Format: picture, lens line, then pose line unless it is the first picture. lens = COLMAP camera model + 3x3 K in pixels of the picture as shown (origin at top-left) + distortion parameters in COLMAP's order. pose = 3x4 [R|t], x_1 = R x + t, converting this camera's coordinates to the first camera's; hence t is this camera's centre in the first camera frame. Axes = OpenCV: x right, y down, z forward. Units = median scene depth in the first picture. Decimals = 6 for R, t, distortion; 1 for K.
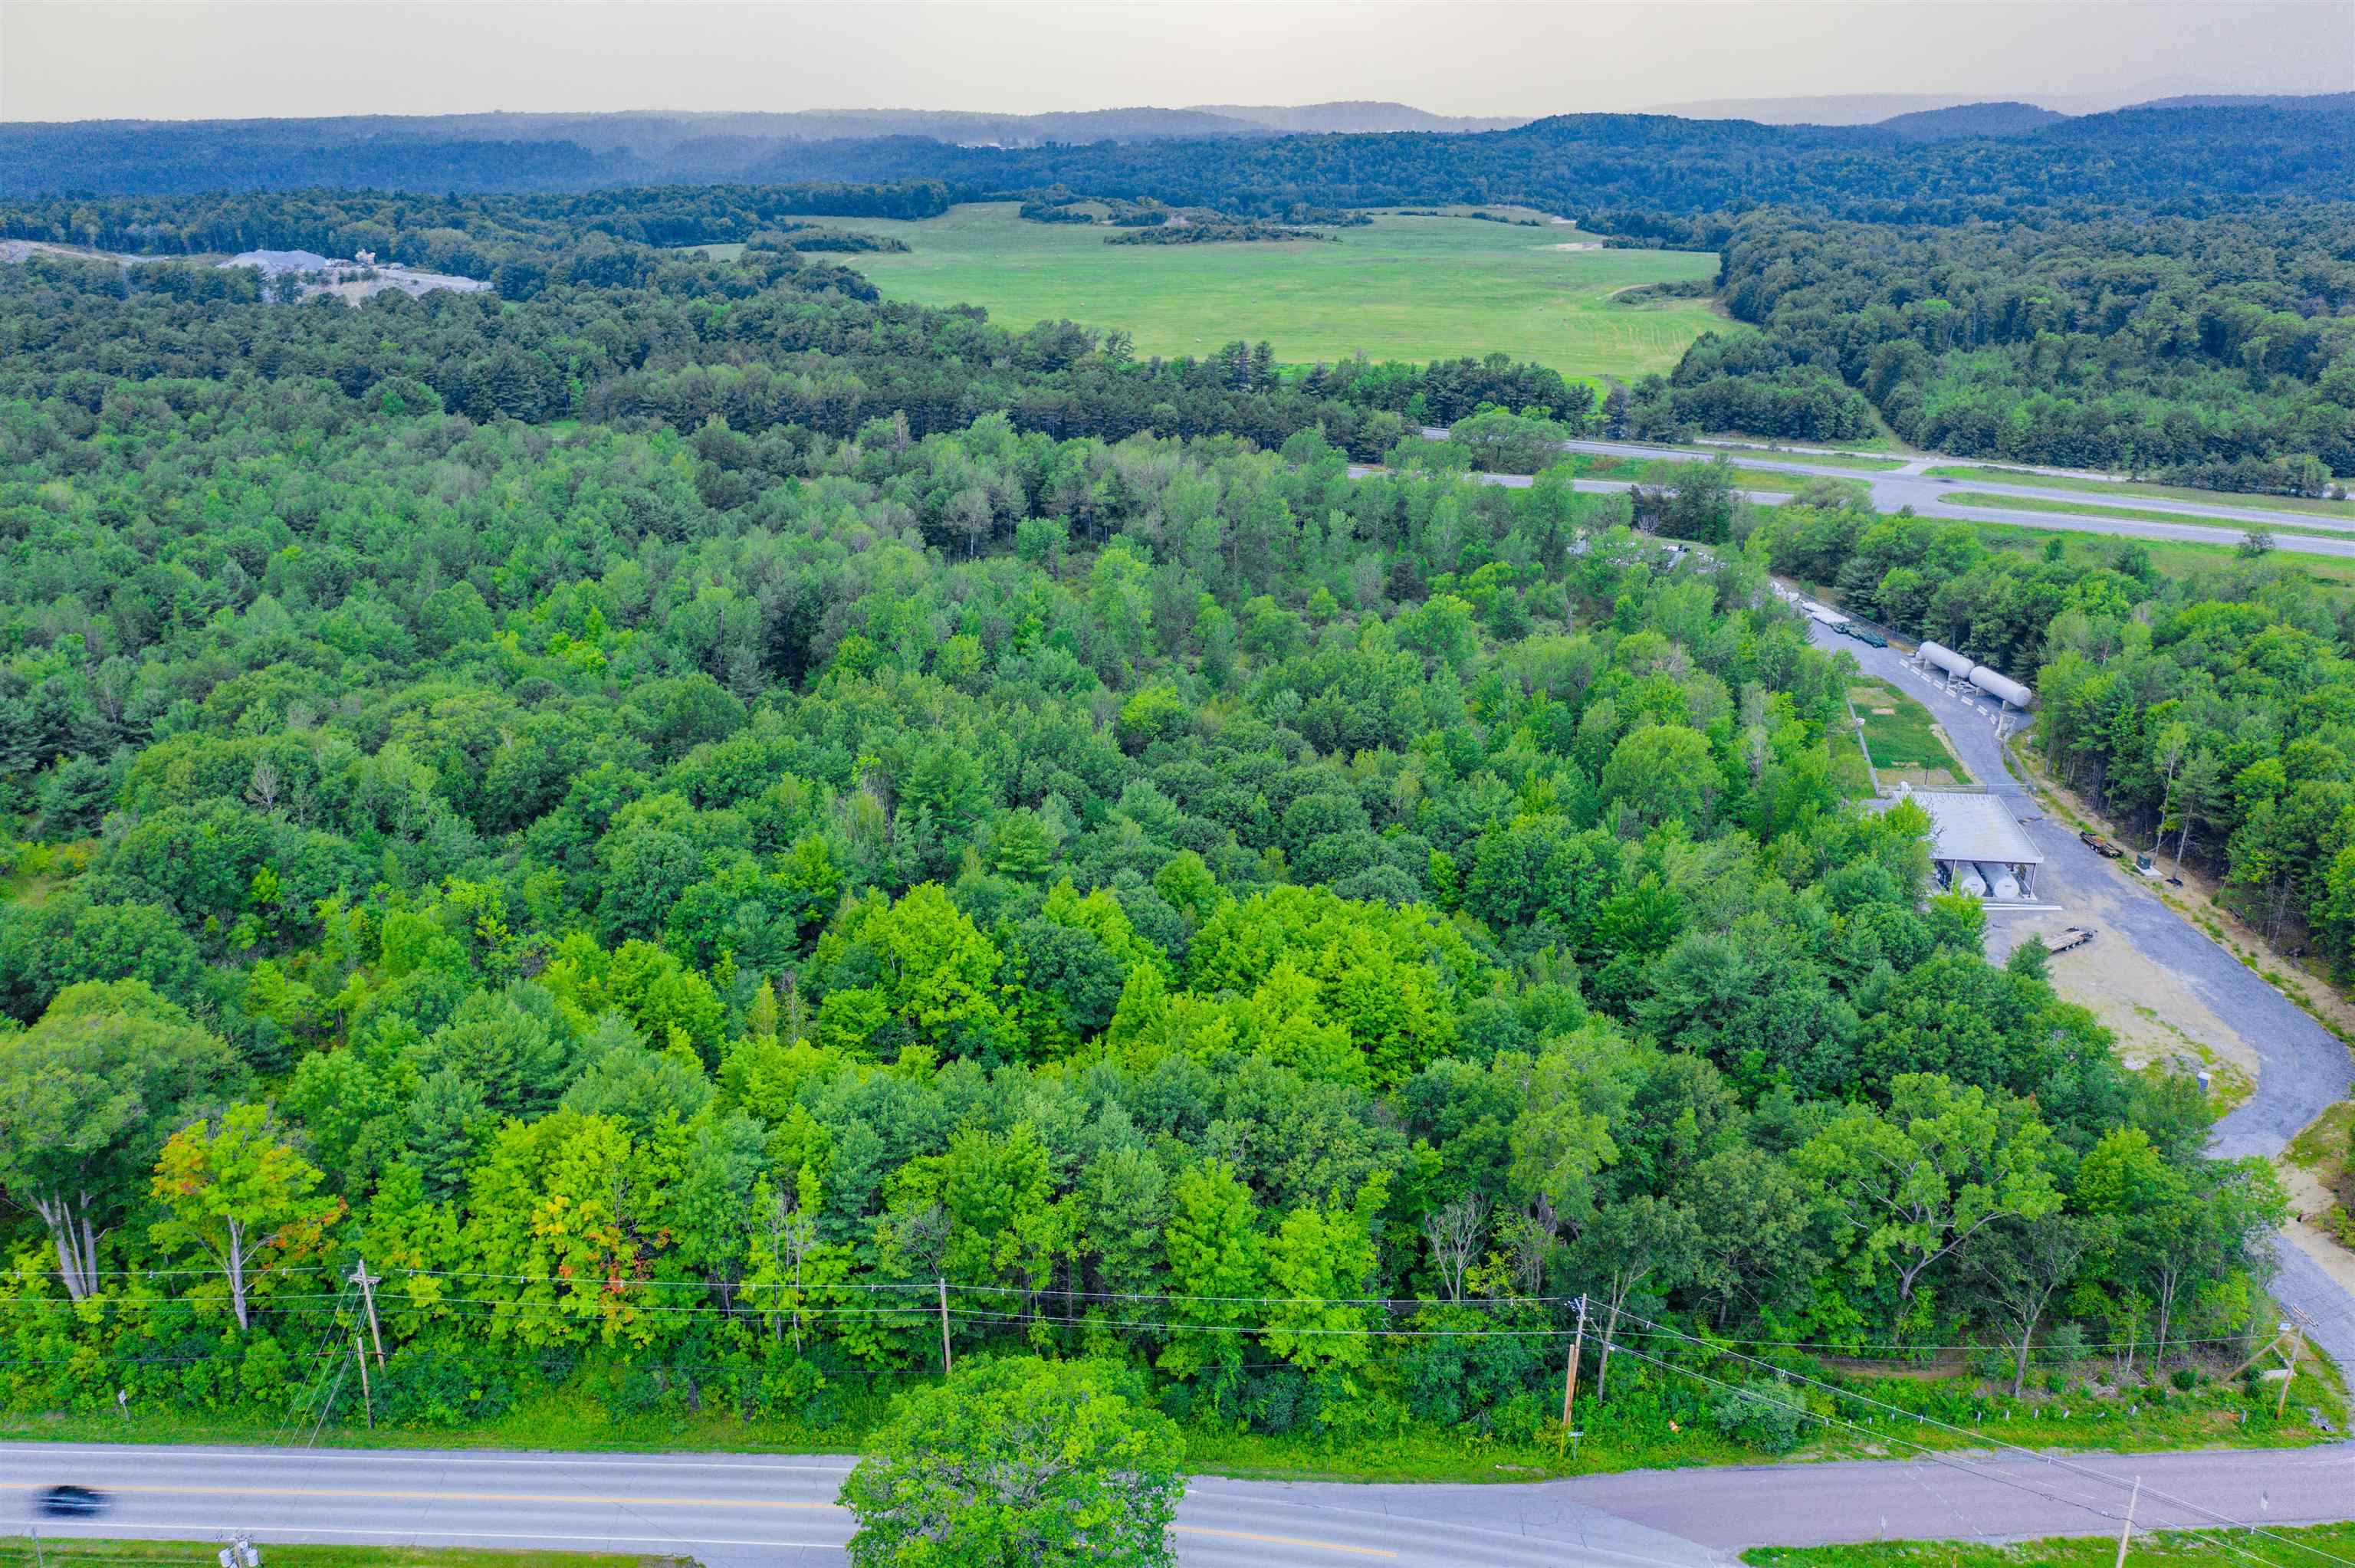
lens RADIAL K [[1861.9, 0, 1177.5], [0, 1861.9, 784.0], [0, 0, 1]] dist [-0.016443, 0.002216]
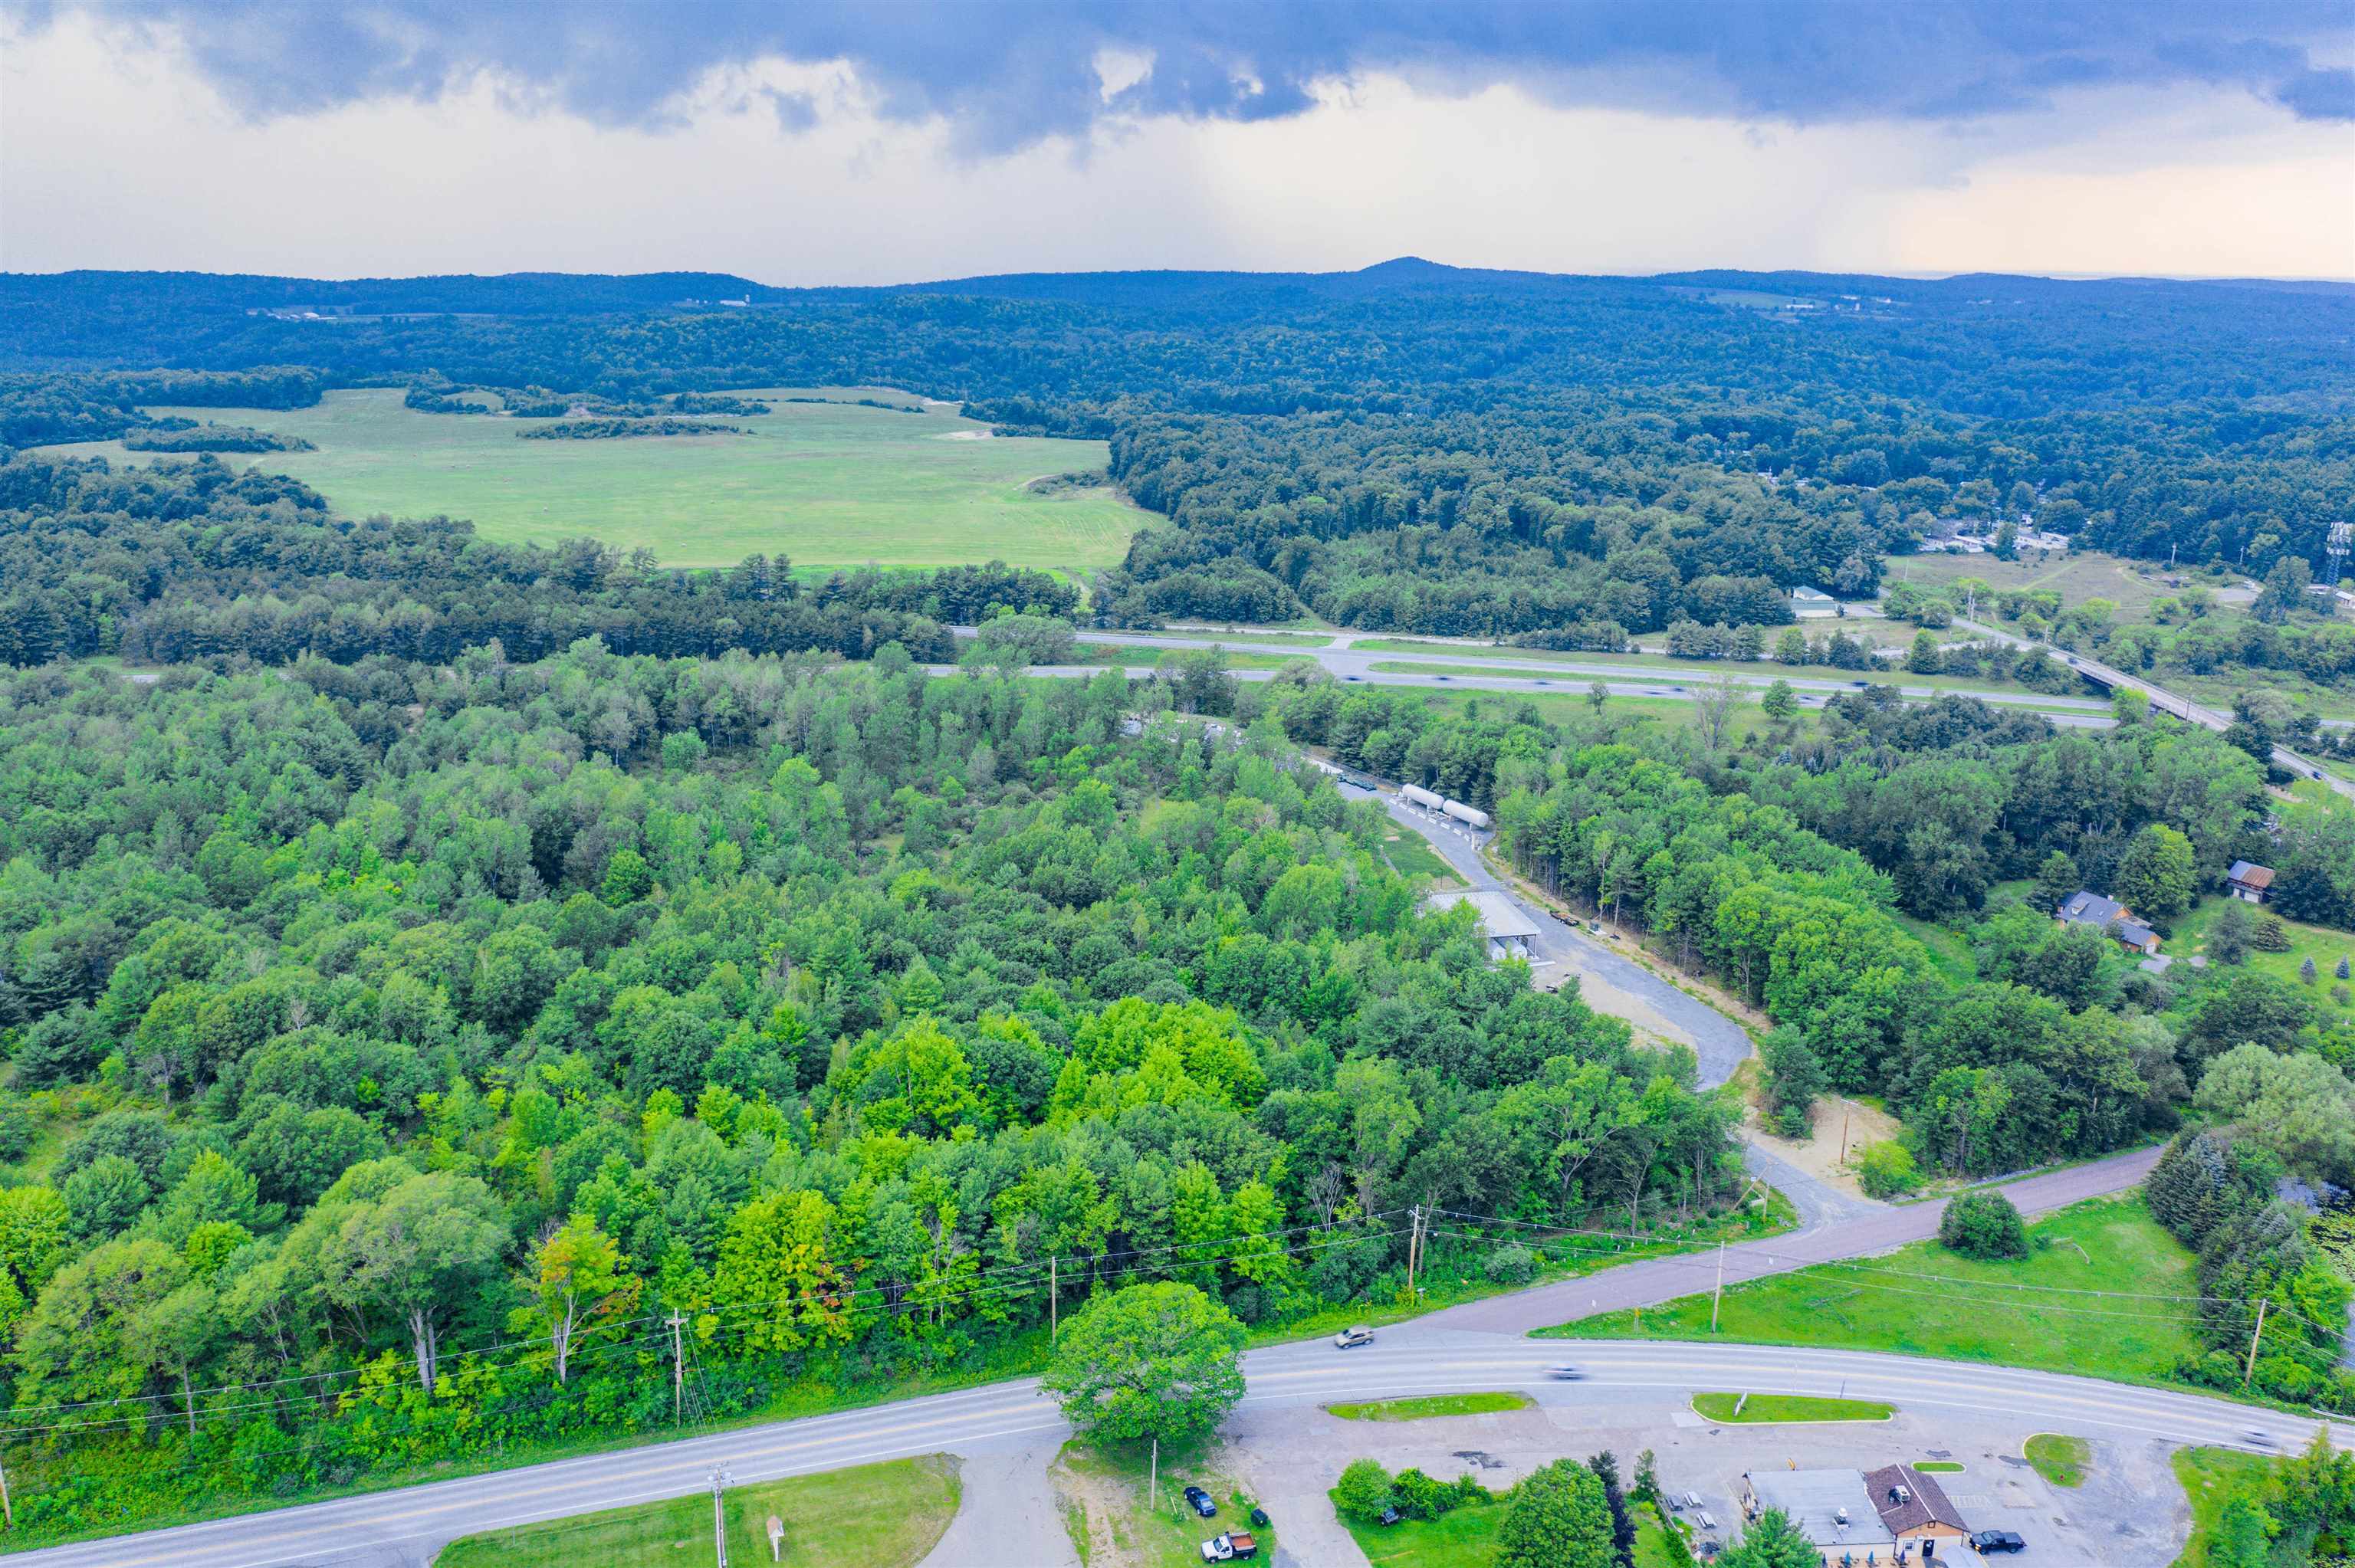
lens RADIAL K [[1876.5, 0, 1177.5], [0, 1876.5, 784.0], [0, 0, 1]] dist [-0.010008, 0.003724]
pose [[0.937068, -0.075539, 0.340878, -0.228845], [0.101945, 0.992967, -0.060202, -0.011450], [-0.333933, 0.091164, 0.938178, -0.241373]]
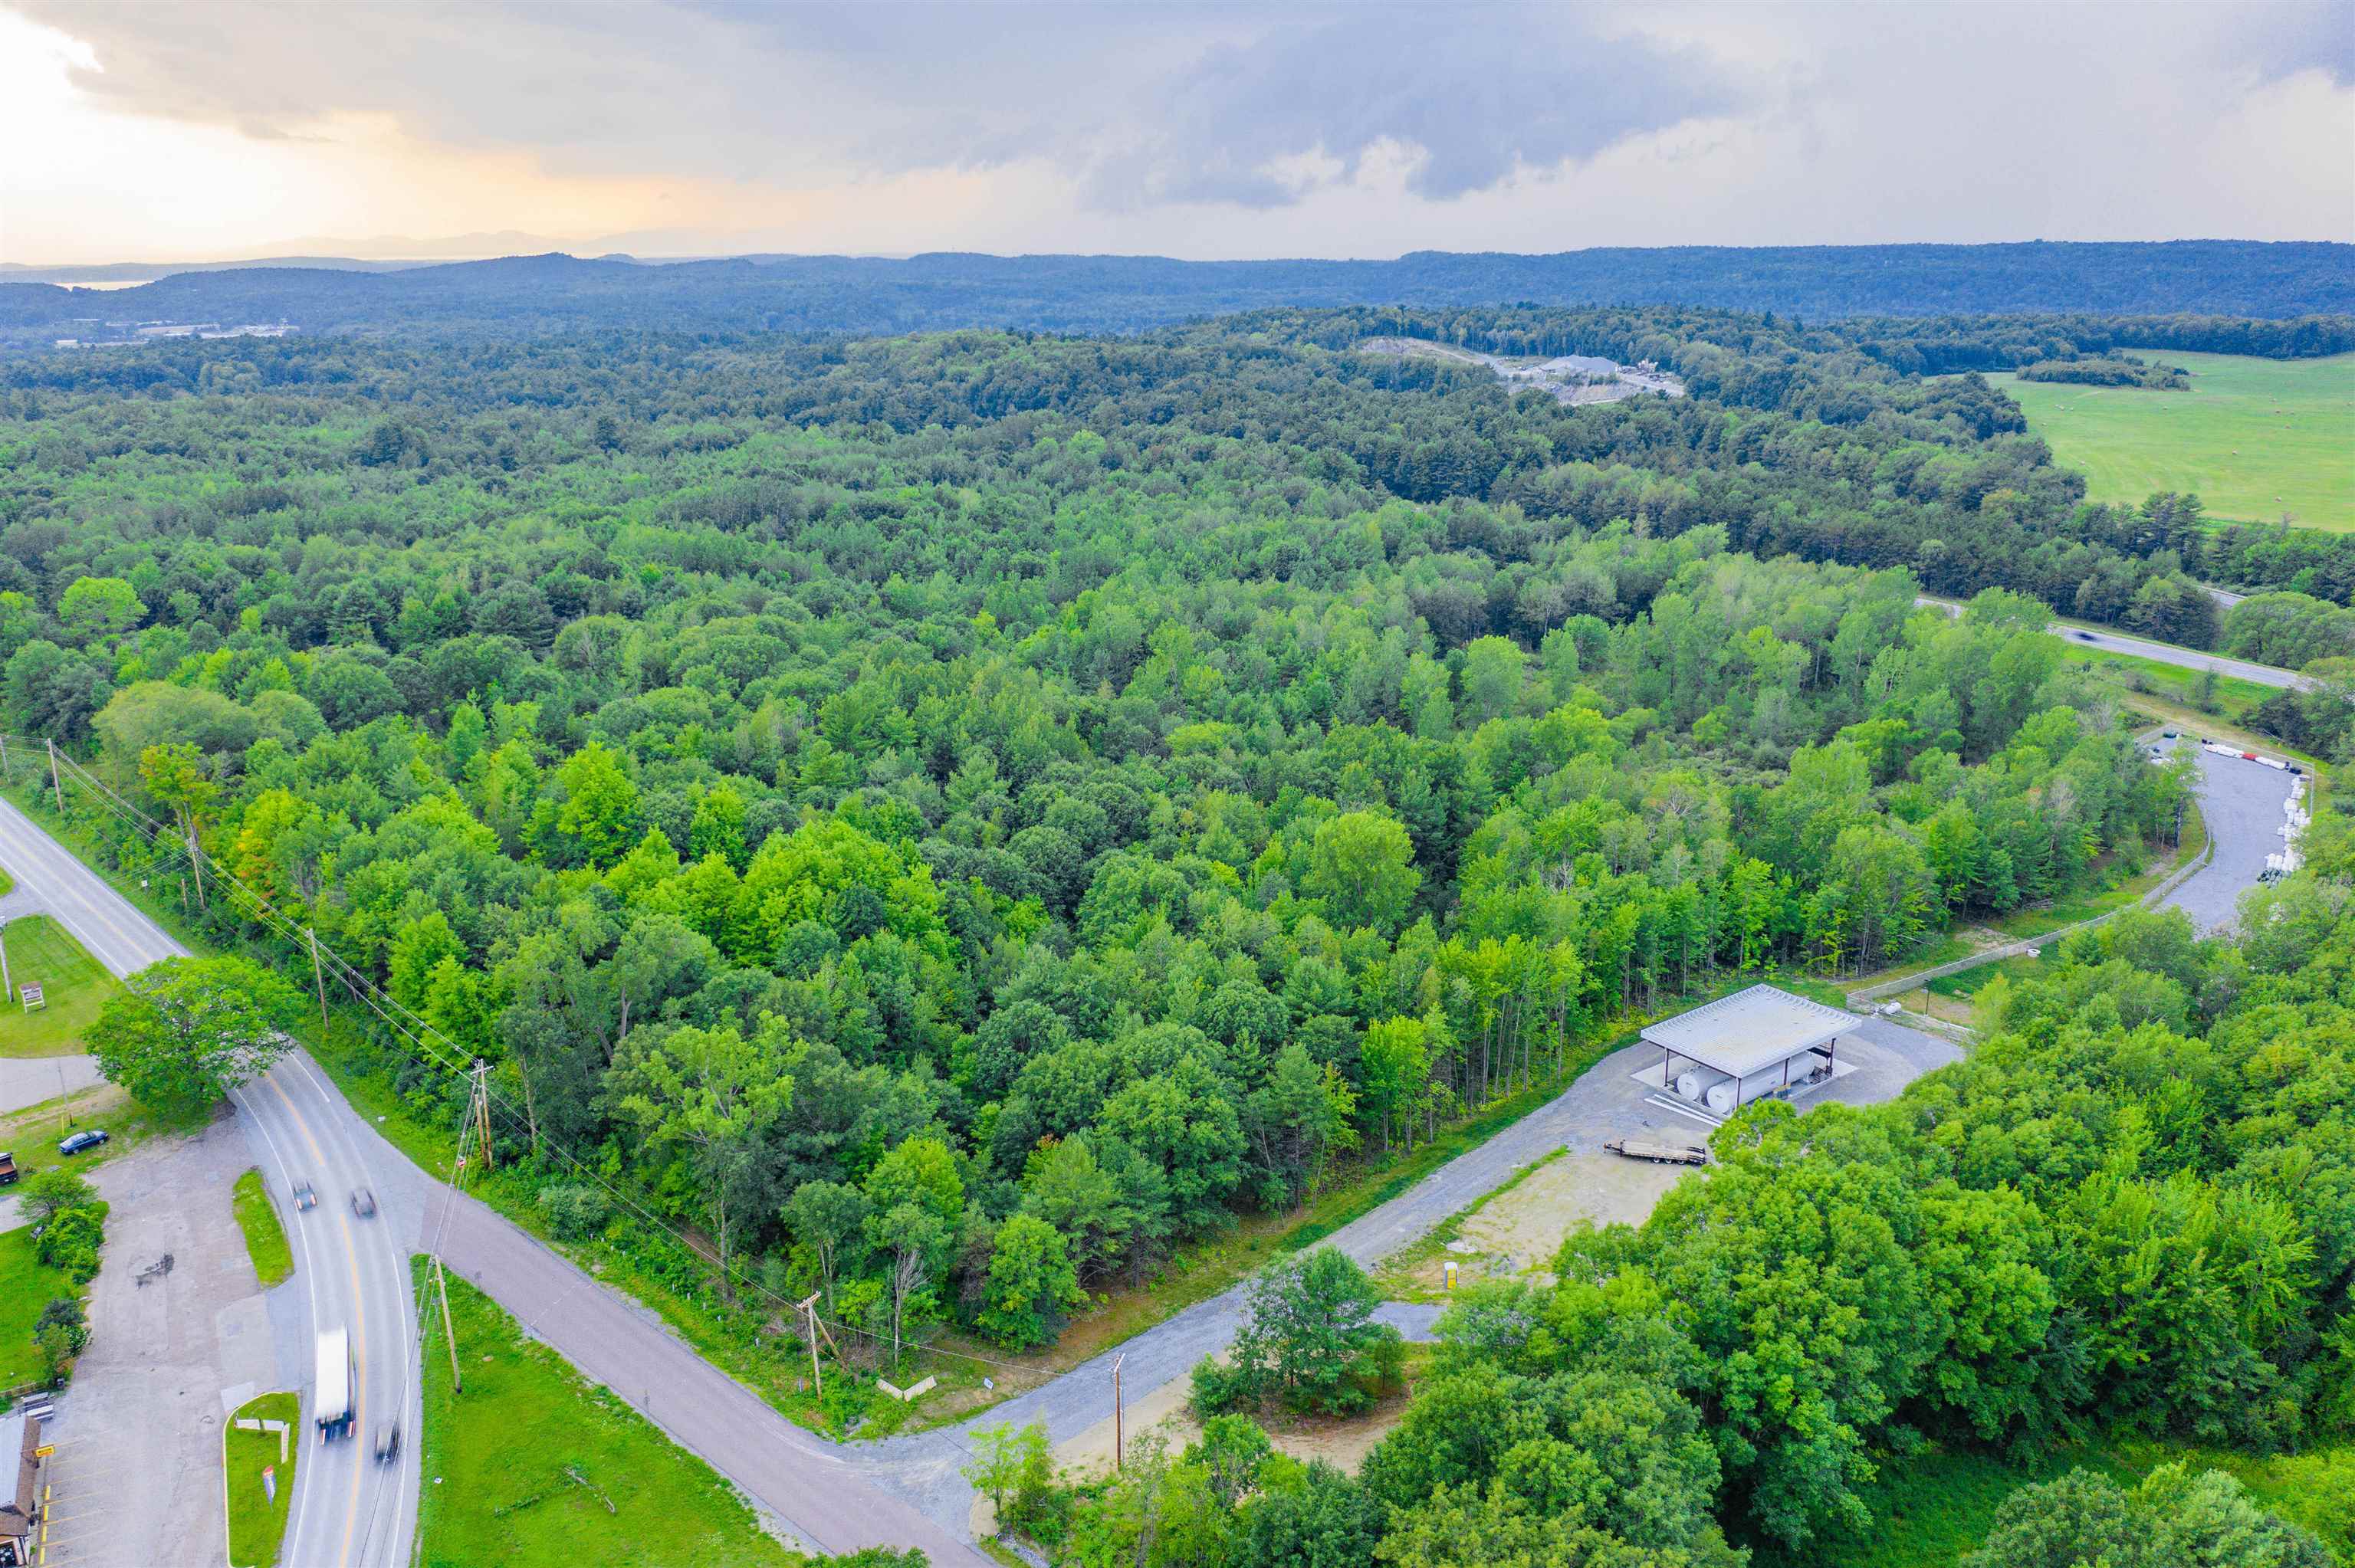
lens RADIAL K [[1856.5, 0, 1177.5], [0, 1856.5, 784.0], [0, 0, 1]] dist [-0.008833, -0.001109]
pose [[0.689923, 0.201417, -0.695296, 0.627924], [-0.245086, 0.968778, 0.037449, -0.042301], [0.681130, 0.144570, 0.717747, 0.141088]]
